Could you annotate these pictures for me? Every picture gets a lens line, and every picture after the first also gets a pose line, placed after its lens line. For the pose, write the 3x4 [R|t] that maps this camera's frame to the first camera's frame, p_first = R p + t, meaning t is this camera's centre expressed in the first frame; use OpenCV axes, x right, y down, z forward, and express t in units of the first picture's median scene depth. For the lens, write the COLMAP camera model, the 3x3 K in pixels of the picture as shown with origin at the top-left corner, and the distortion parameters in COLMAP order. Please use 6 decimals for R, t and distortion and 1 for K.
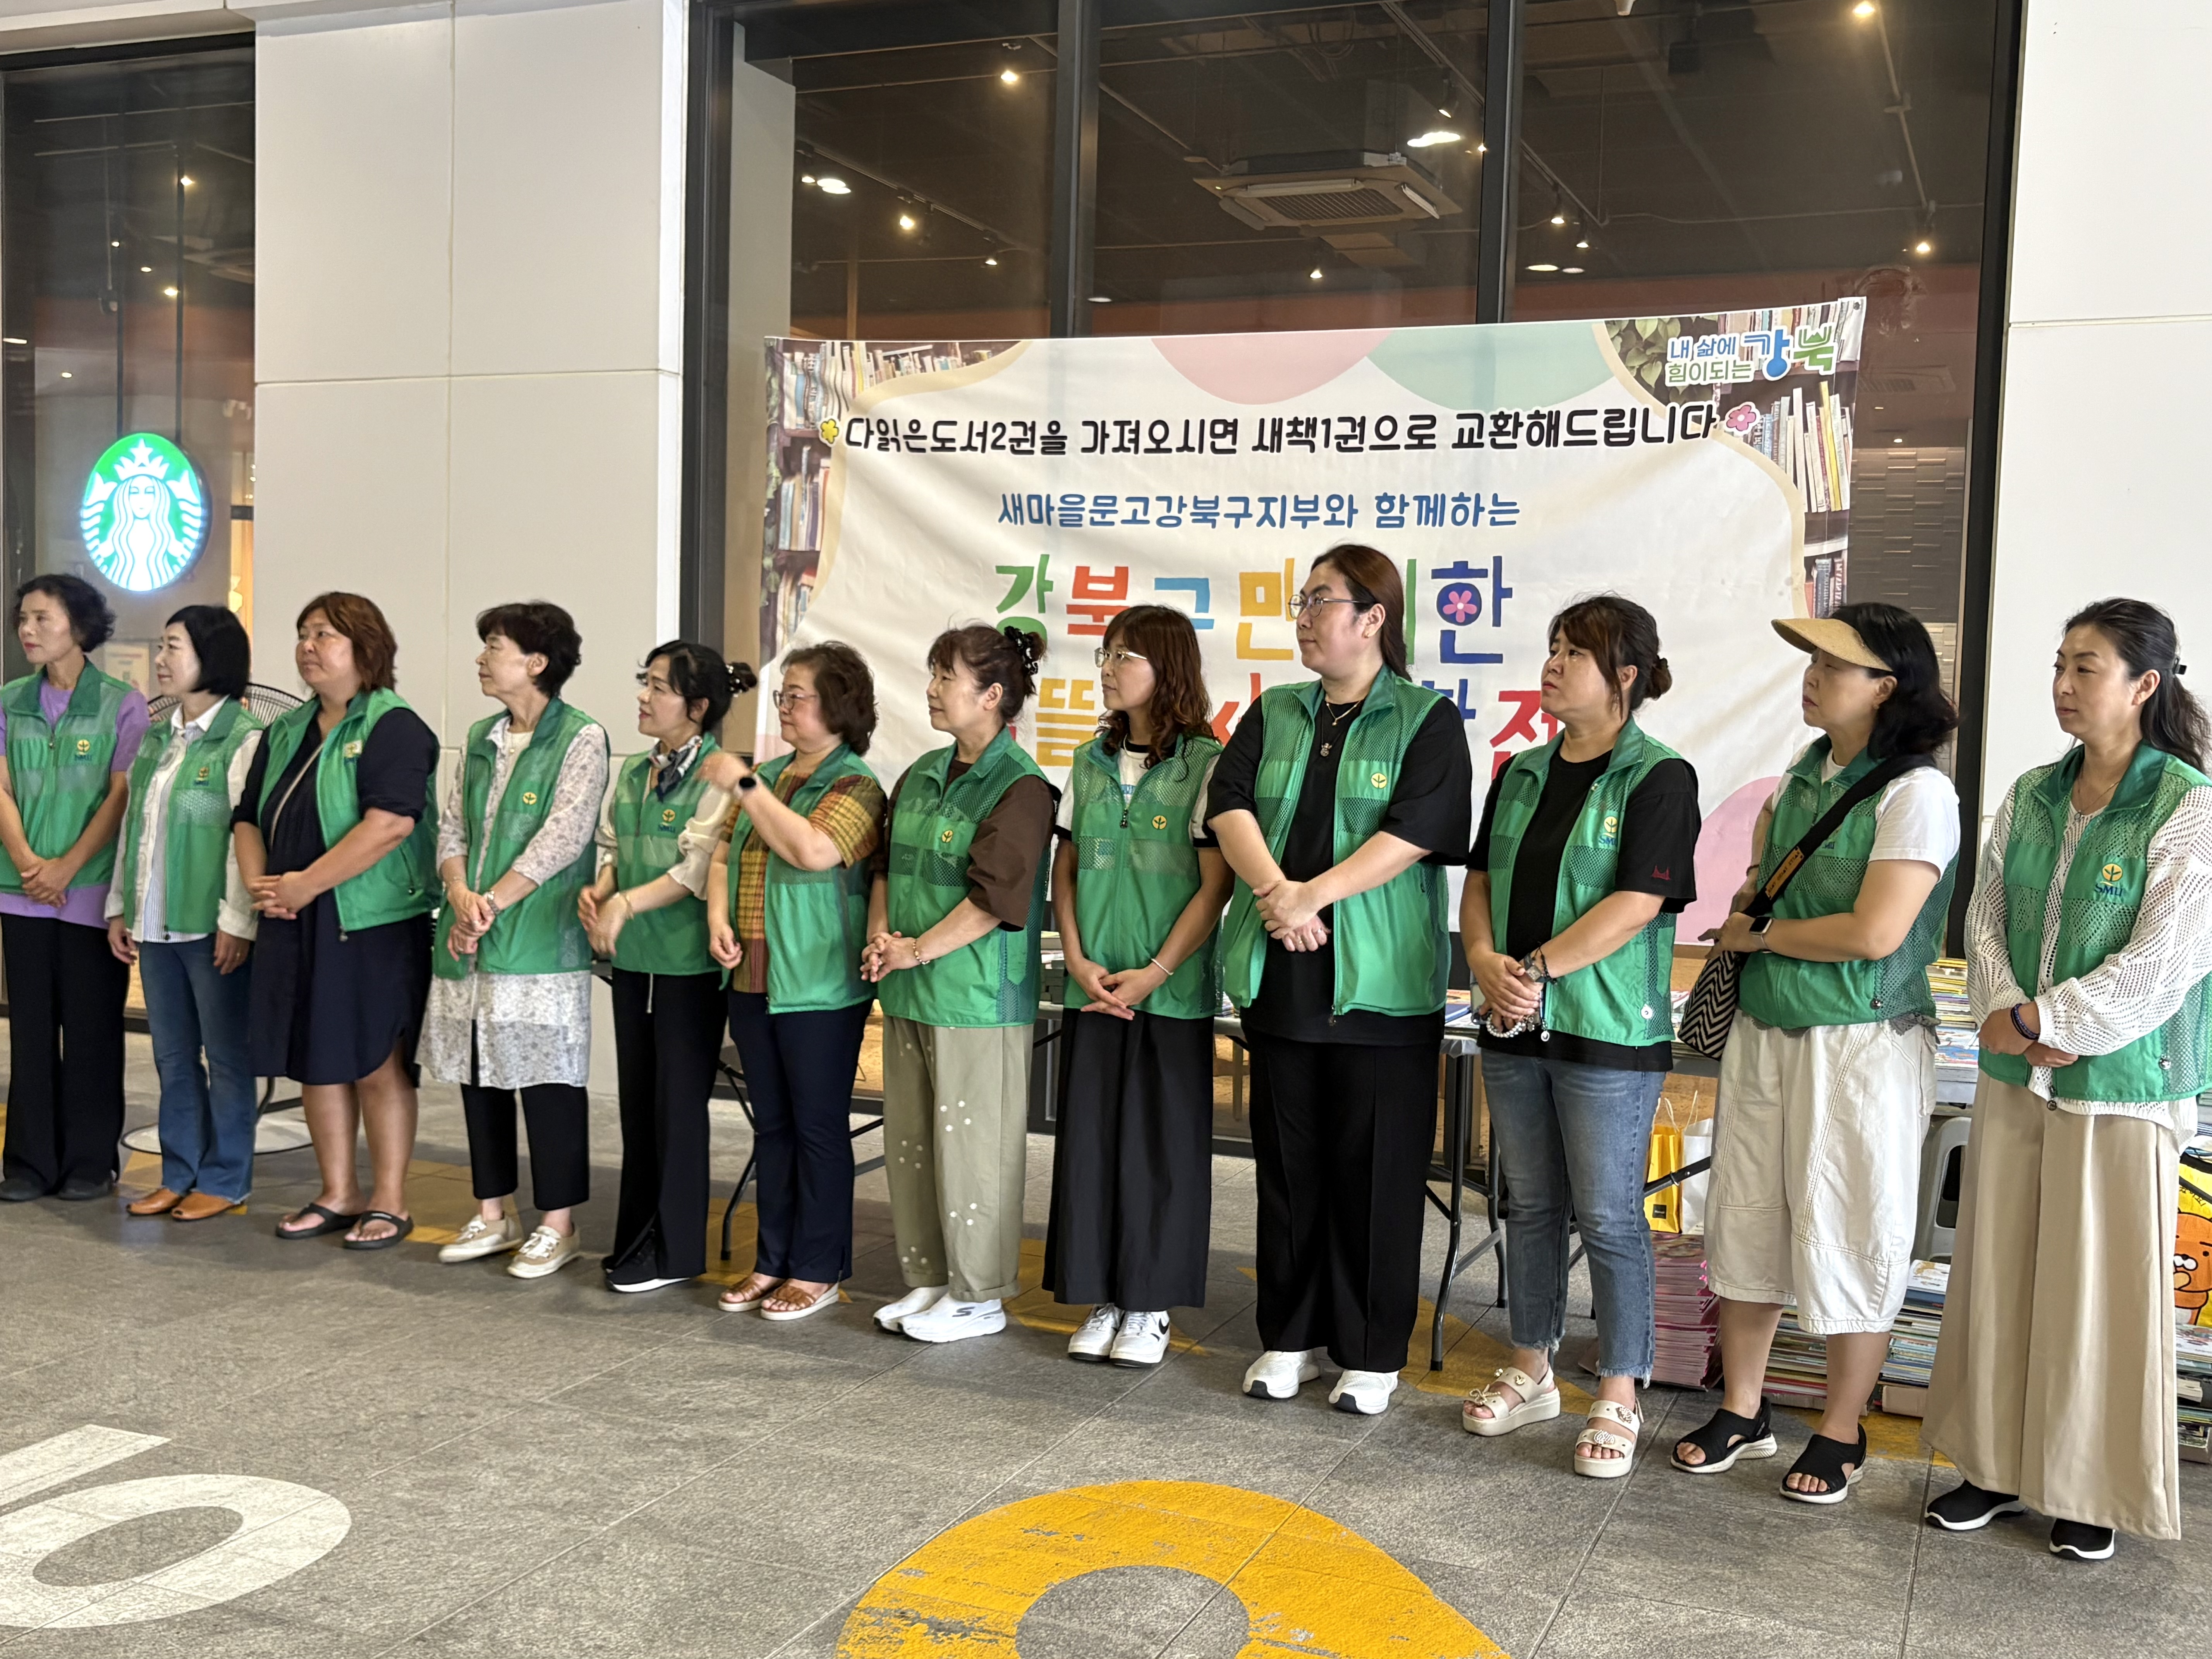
lens RADIAL K [[2221.2, 0, 1114.0], [0, 2221.2, 833.7], [0, 0, 1]] dist [-0.015766, 0.000000]
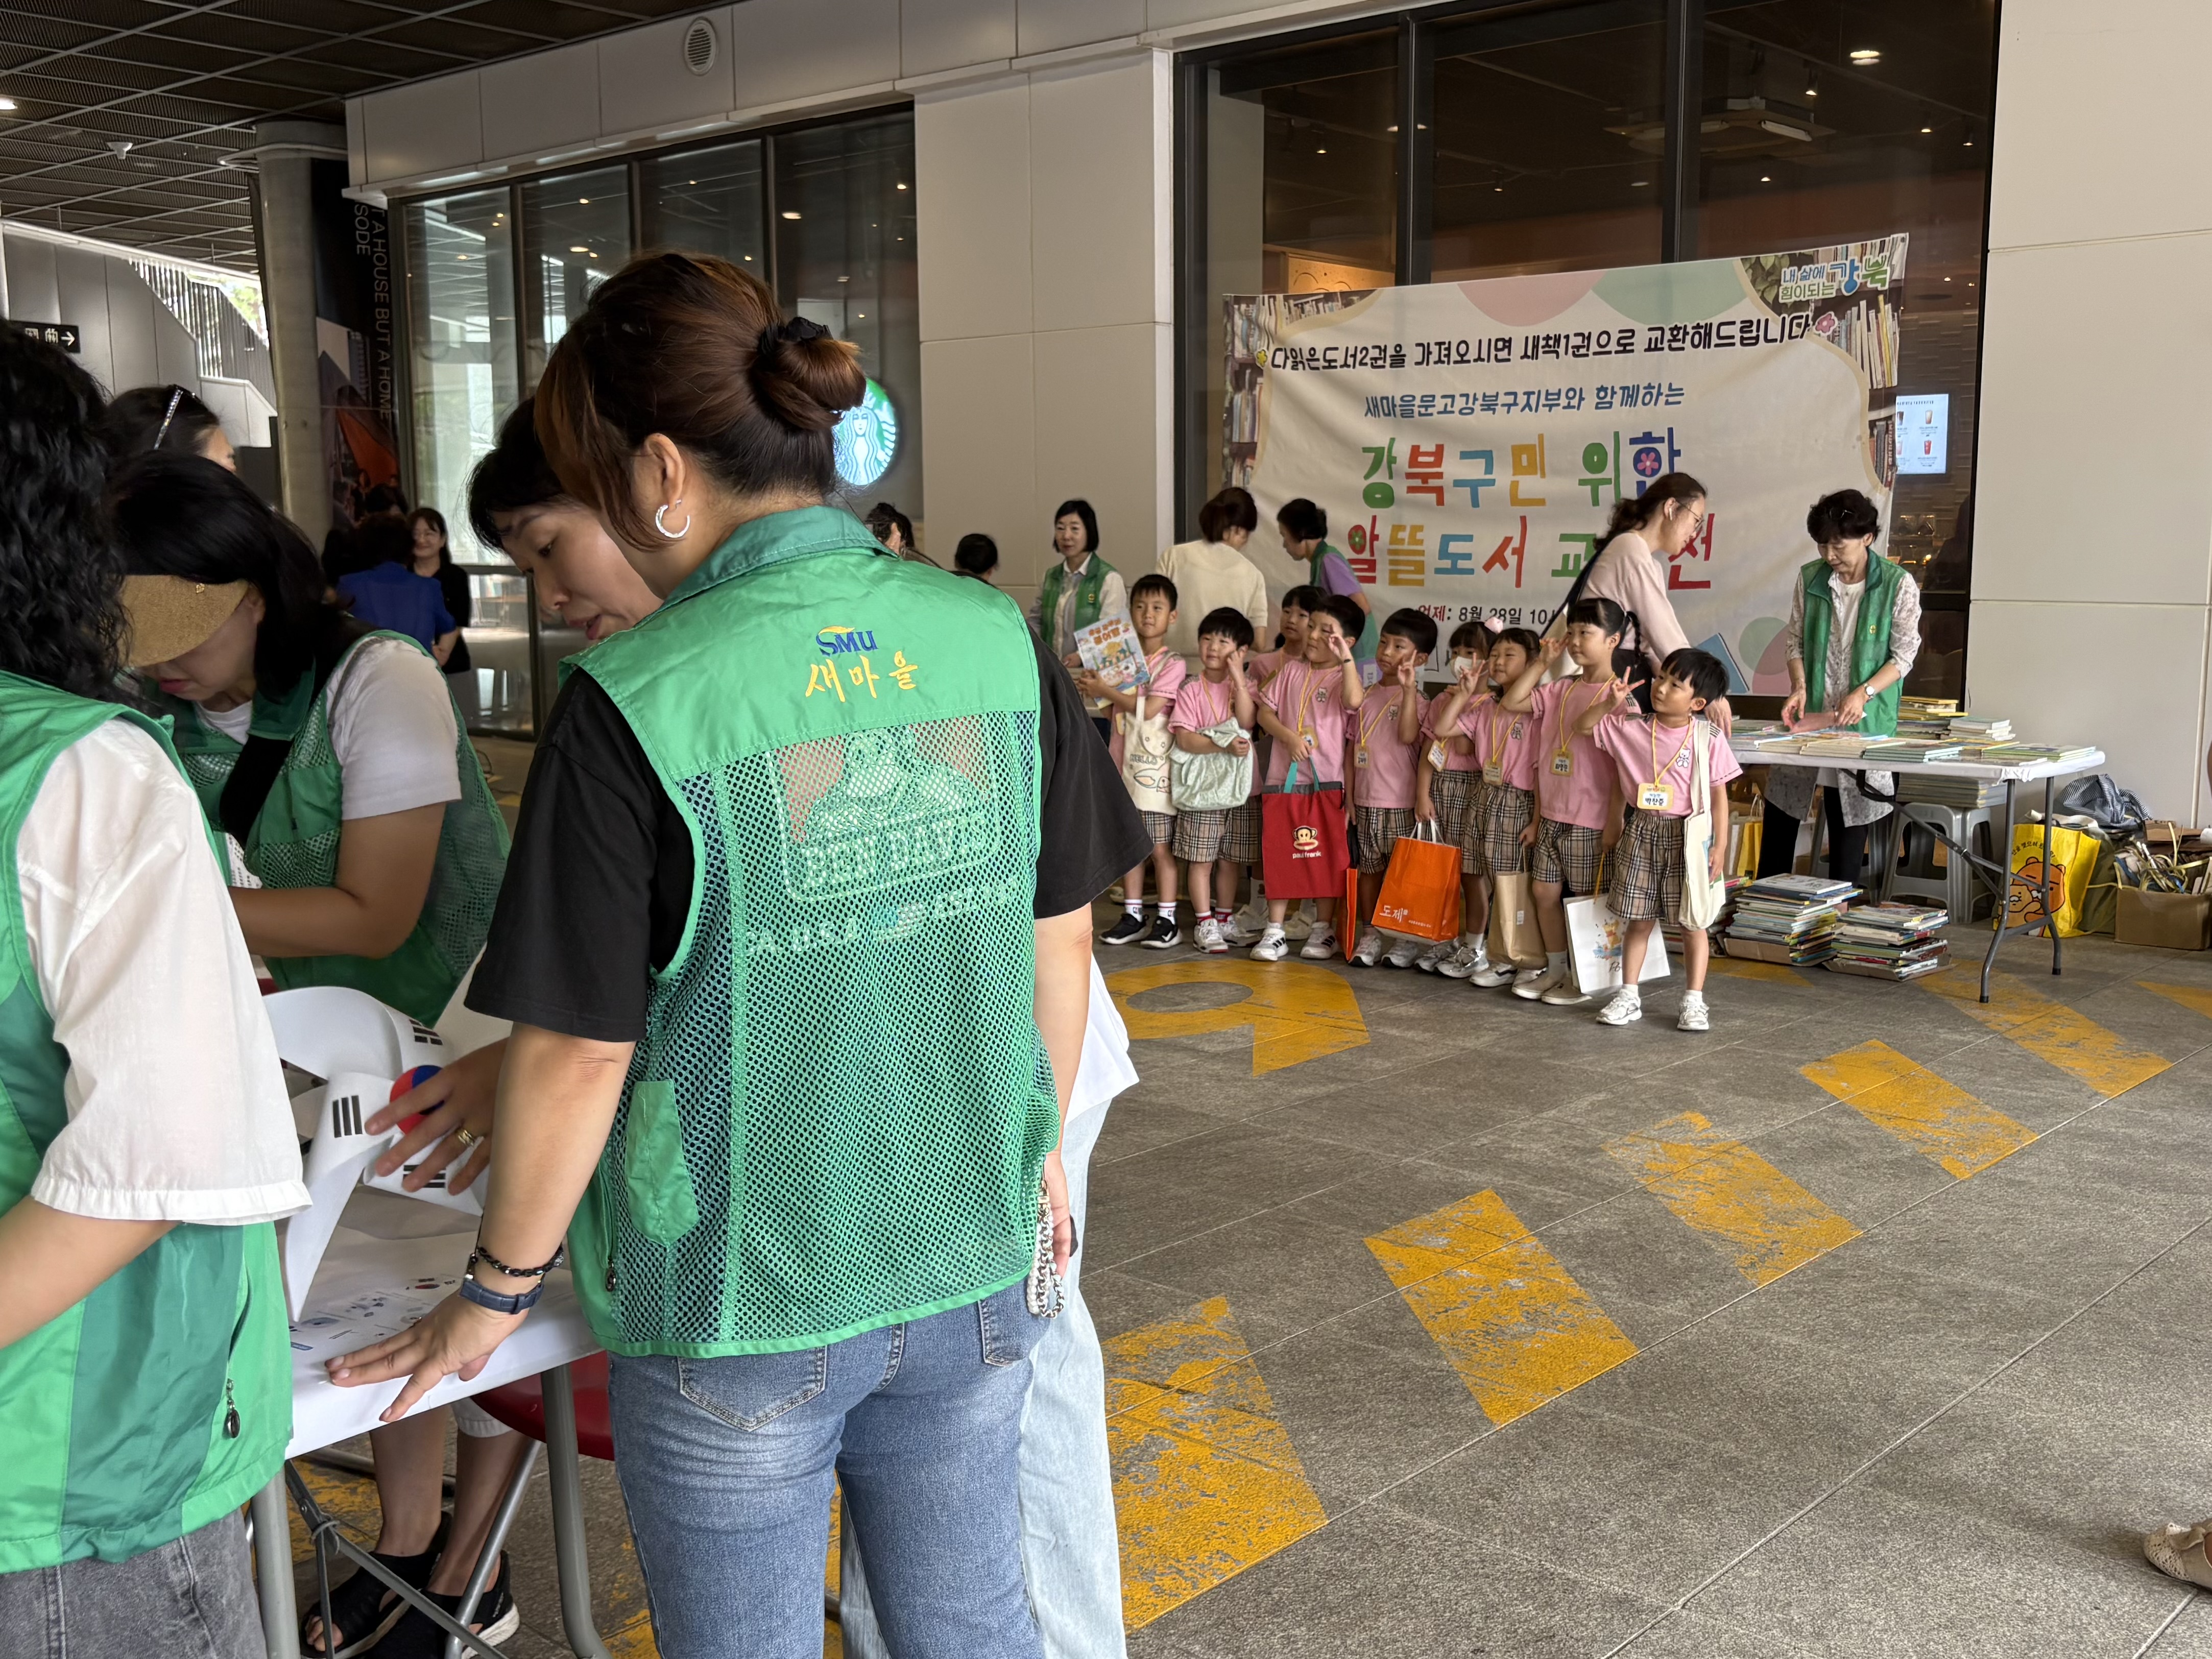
lens RADIAL K [[2210.2, 0, 1103.3], [0, 2210.2, 834.8], [0, 0, 1]] dist [-0.143467, 0.000000]
pose [[0.936459, 0.005740, -0.350730, 0.308674], [0.017358, 0.997883, 0.062677, 0.039870], [0.350347, -0.064783, 0.934377, -0.427304]]
